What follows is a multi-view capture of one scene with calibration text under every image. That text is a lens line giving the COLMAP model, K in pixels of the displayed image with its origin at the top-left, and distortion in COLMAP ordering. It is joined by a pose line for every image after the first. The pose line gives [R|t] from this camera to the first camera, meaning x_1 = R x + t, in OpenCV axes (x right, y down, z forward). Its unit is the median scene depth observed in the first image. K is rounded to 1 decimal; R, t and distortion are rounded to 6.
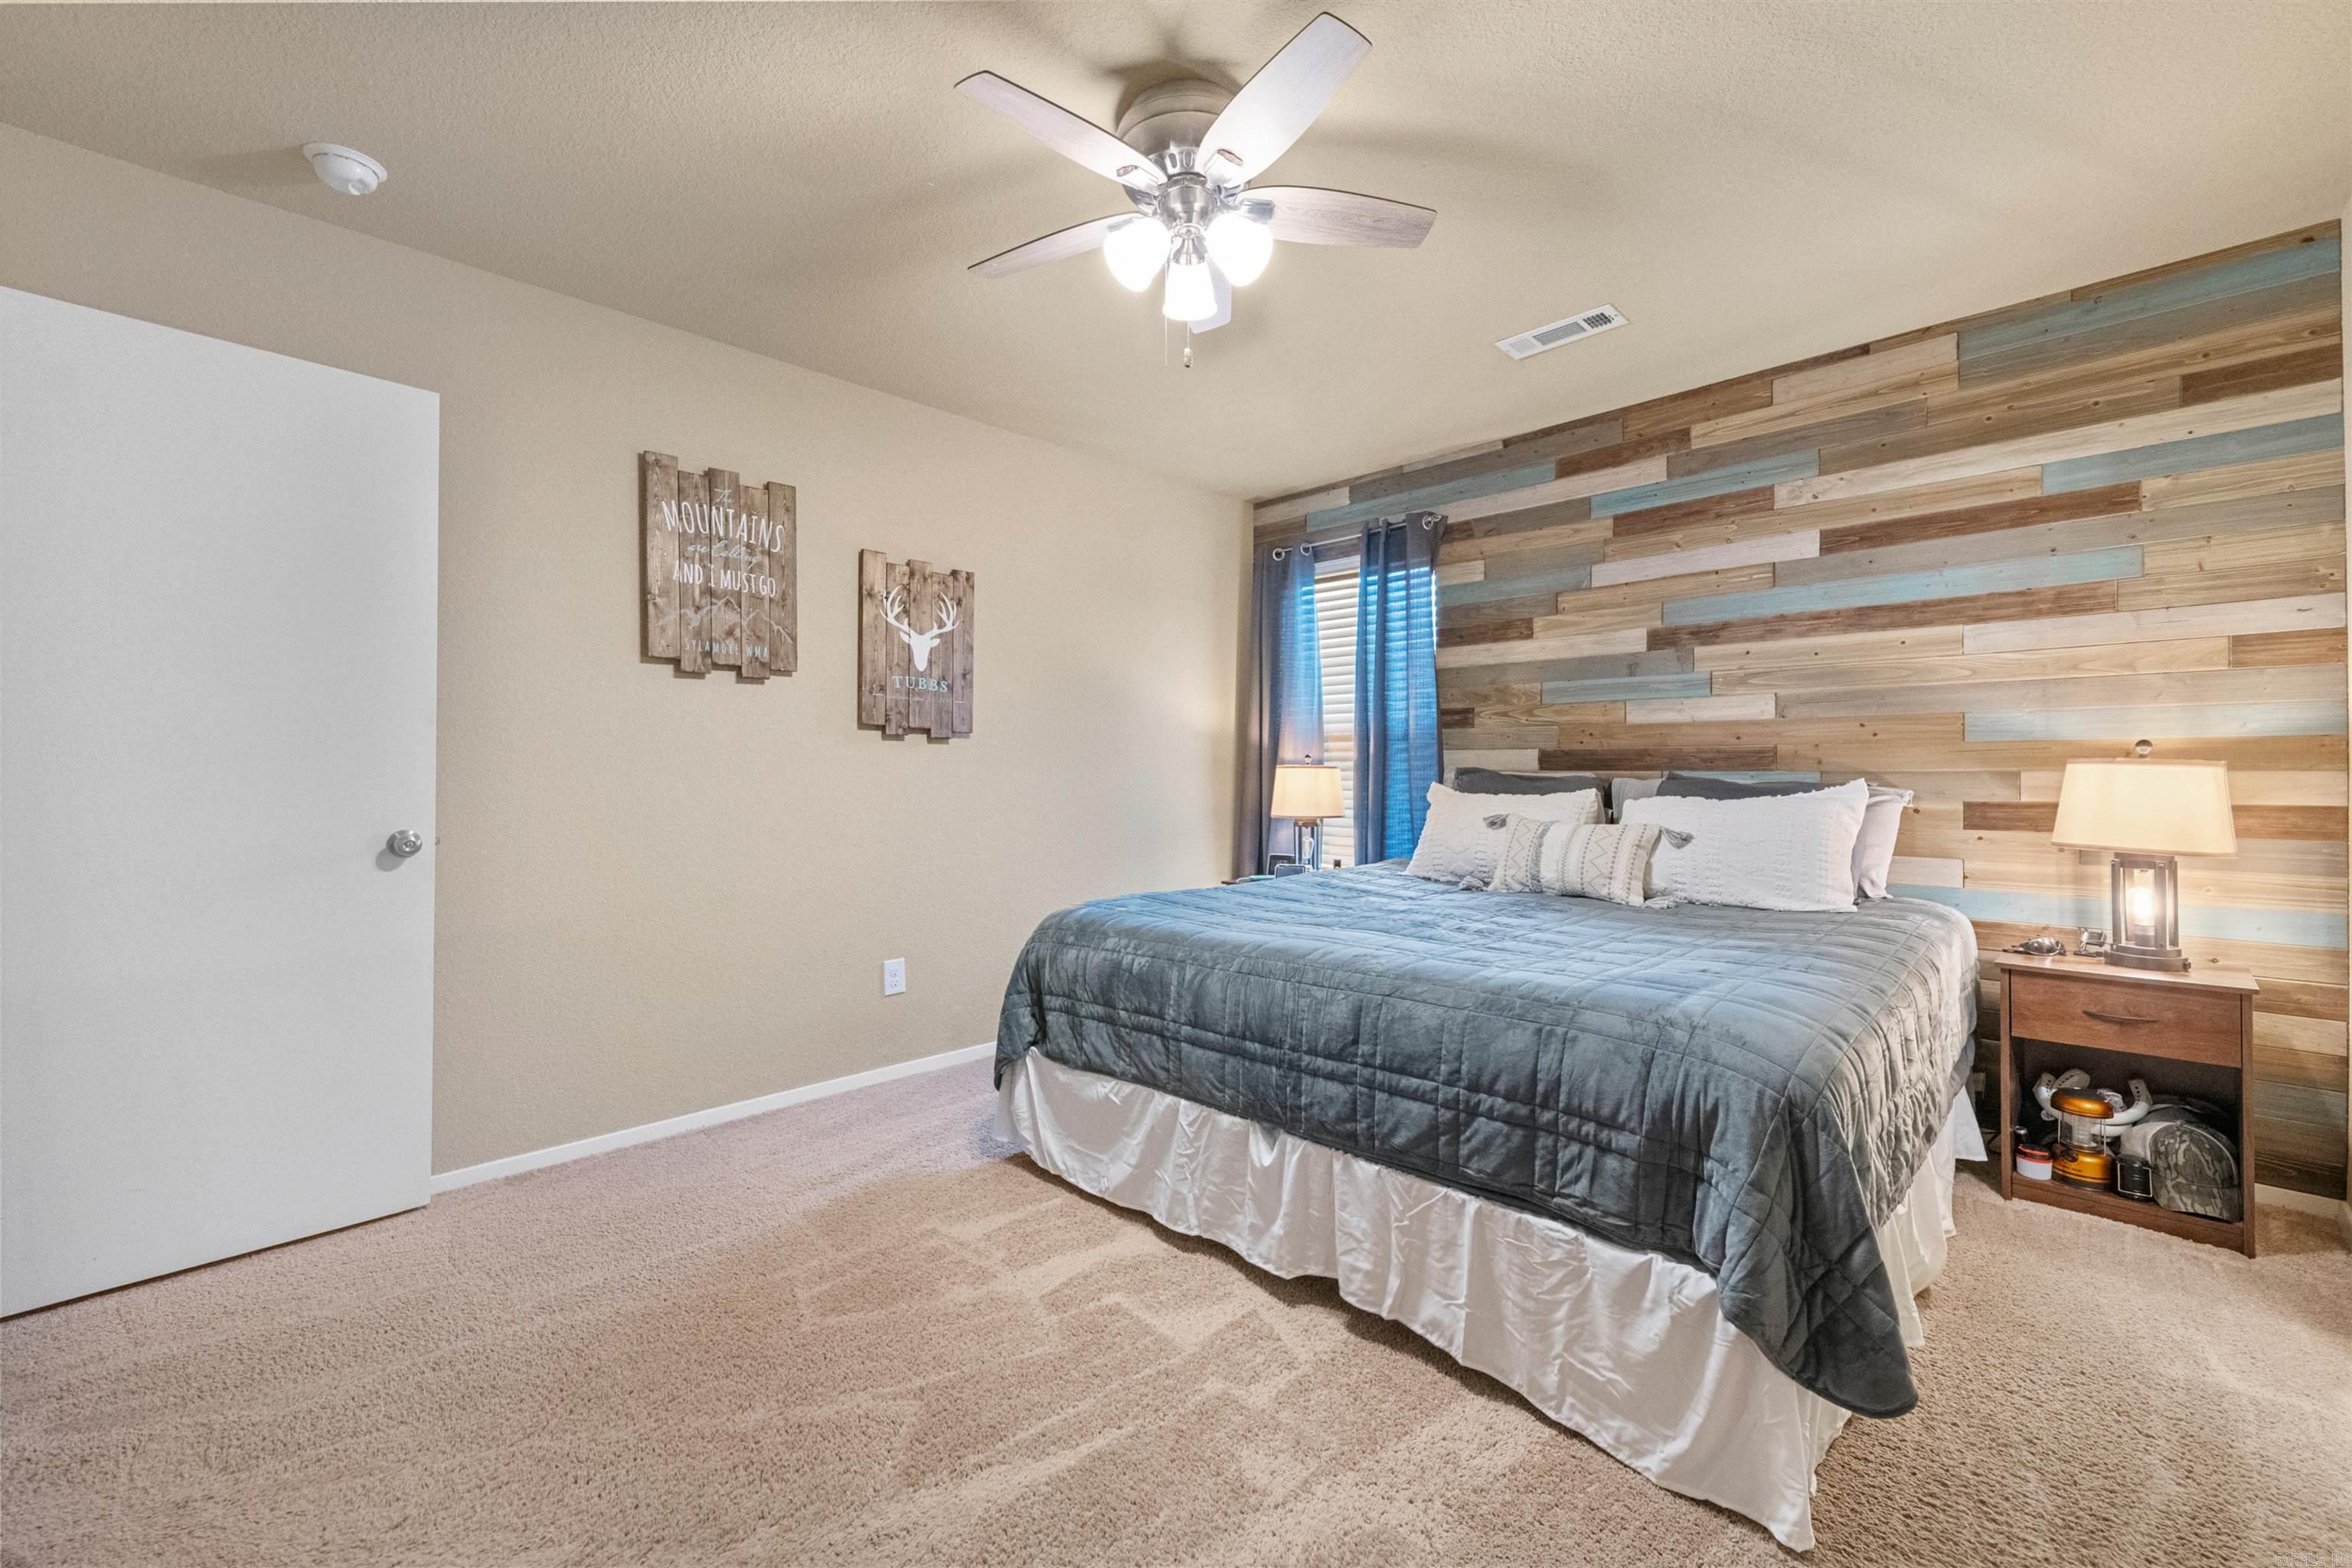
lens RADIAL K [[965.6, 0, 1171.3], [0, 965.6, 767.7], [0, 0, 1]] dist [0.007771, -0.001863]
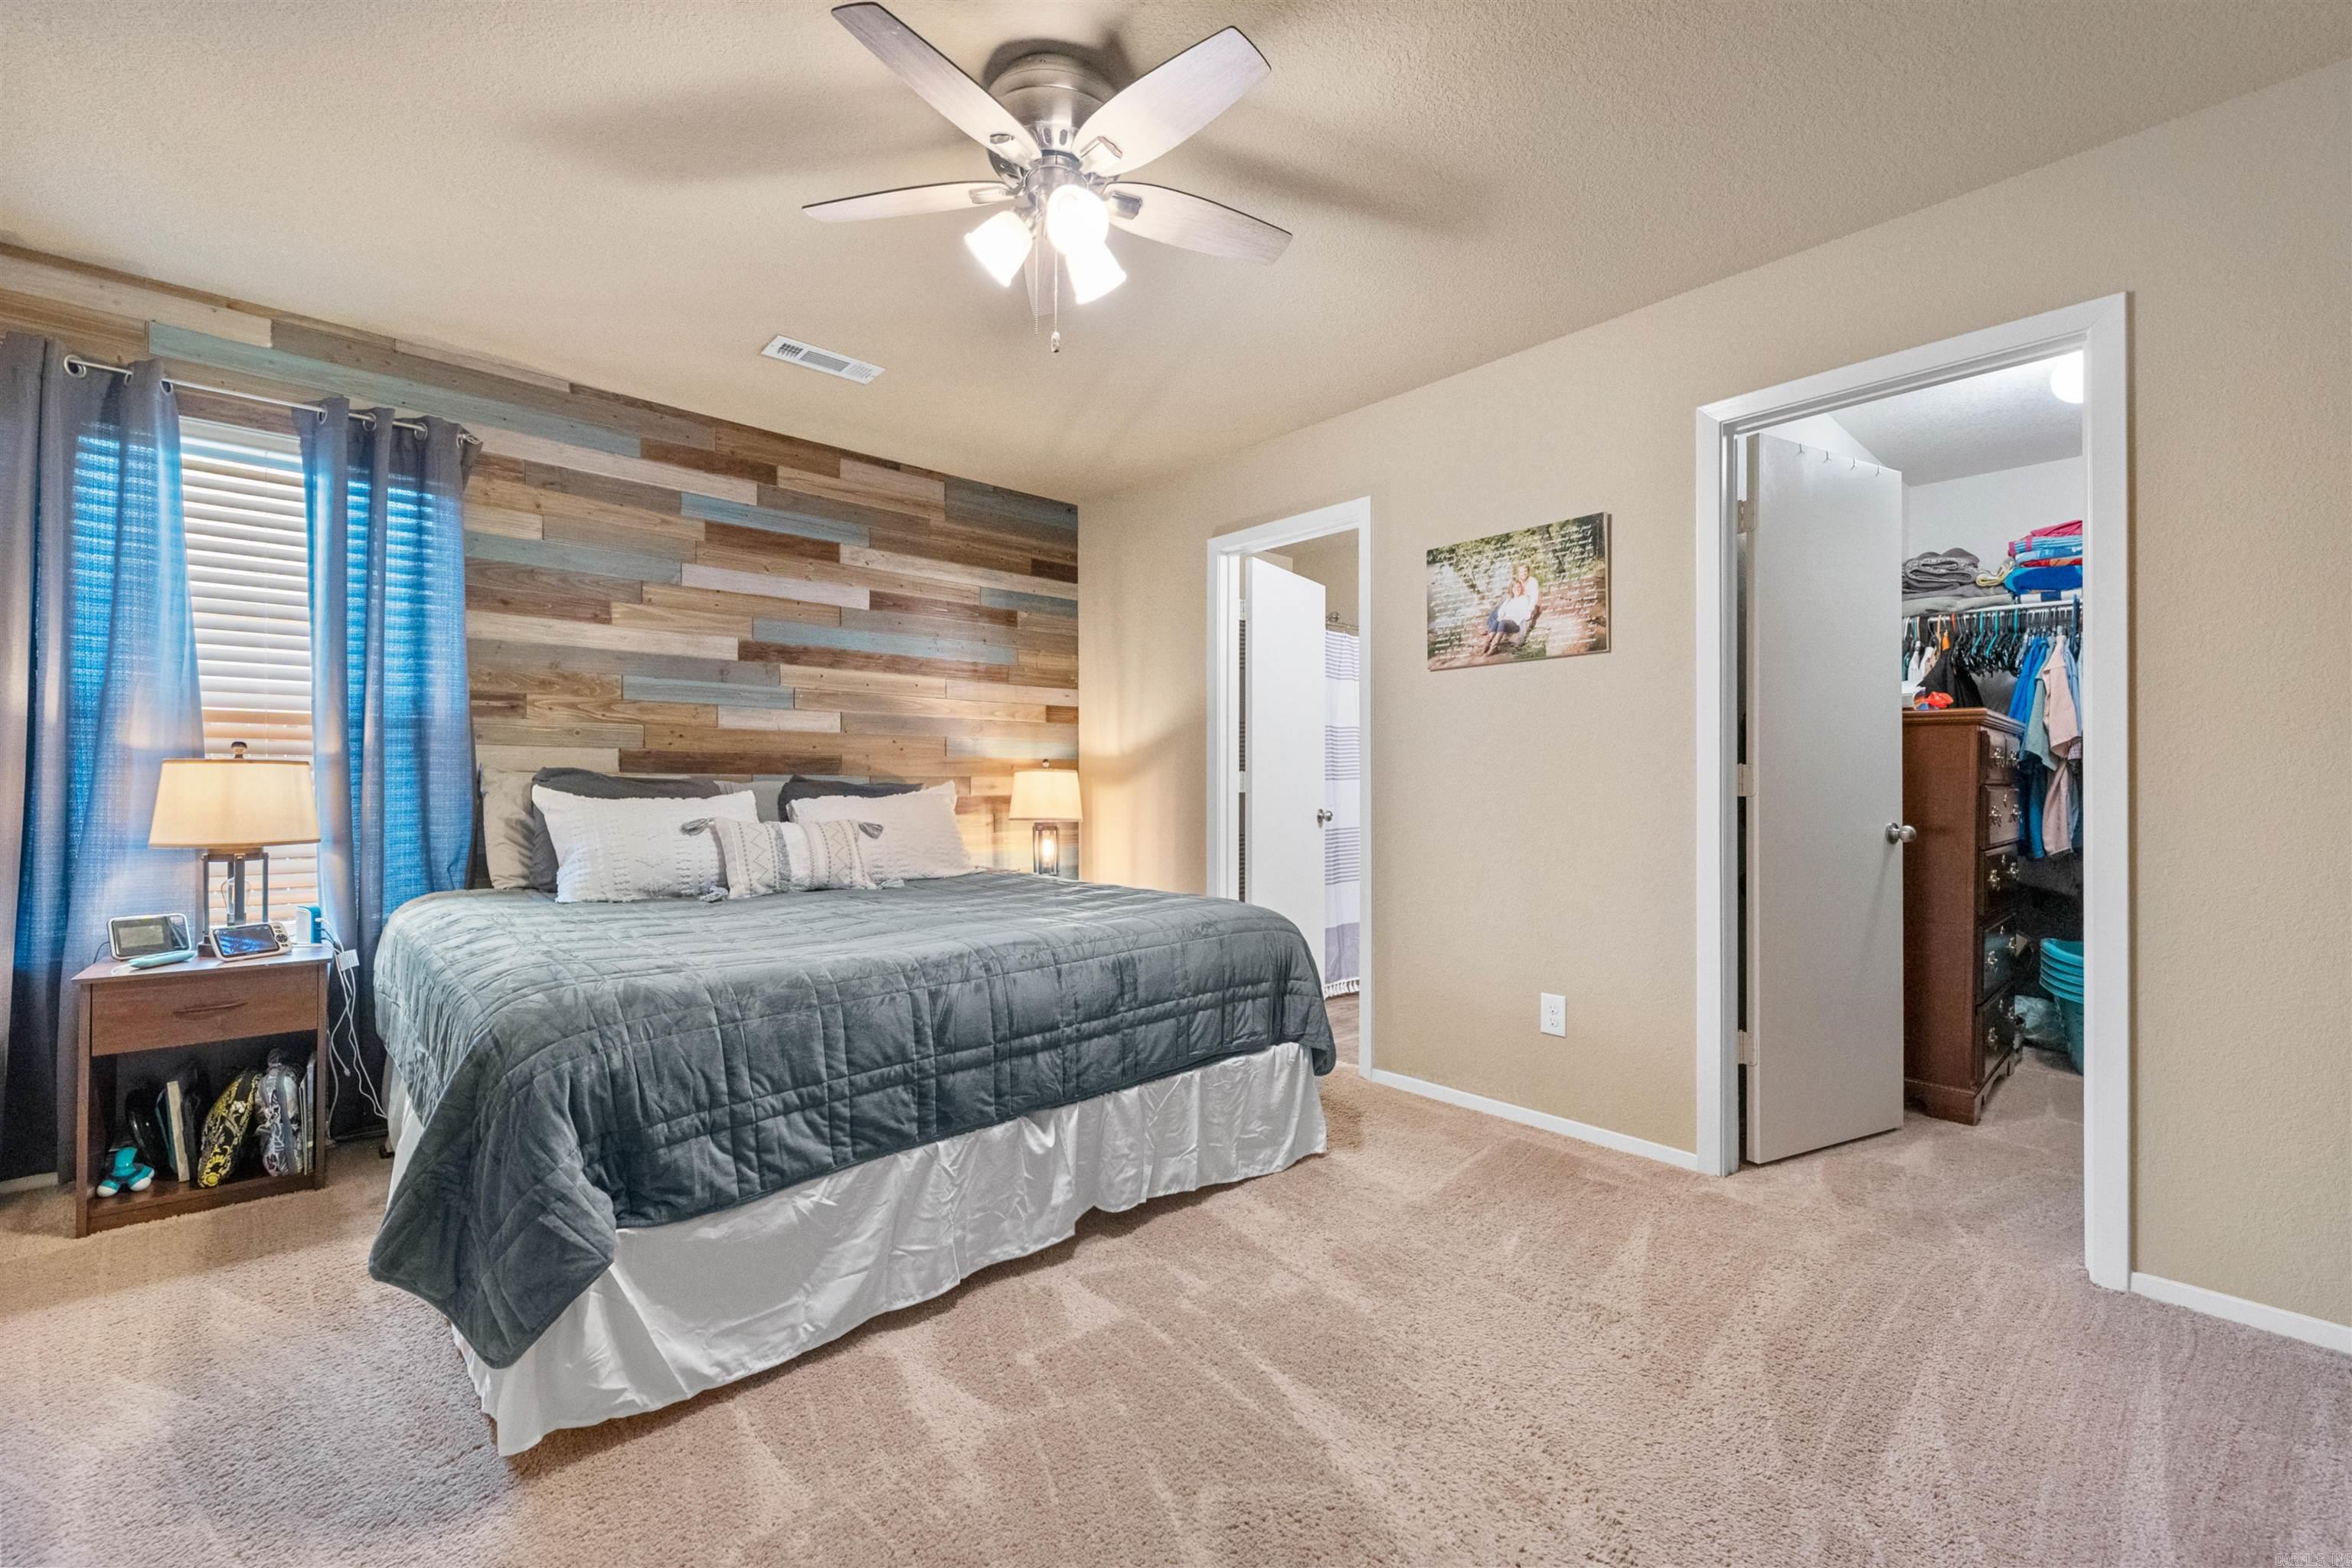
lens RADIAL K [[965.6, 0, 1172.9], [0, 965.6, 788.5], [0, 0, 1]] dist [0.007771, -0.001863]
pose [[0.033478, -0.003004, 0.999435, -0.625523], [-0.005640, 0.999979, 0.003195, 0.015031], [-0.999424, -0.005744, 0.033461, 0.558772]]
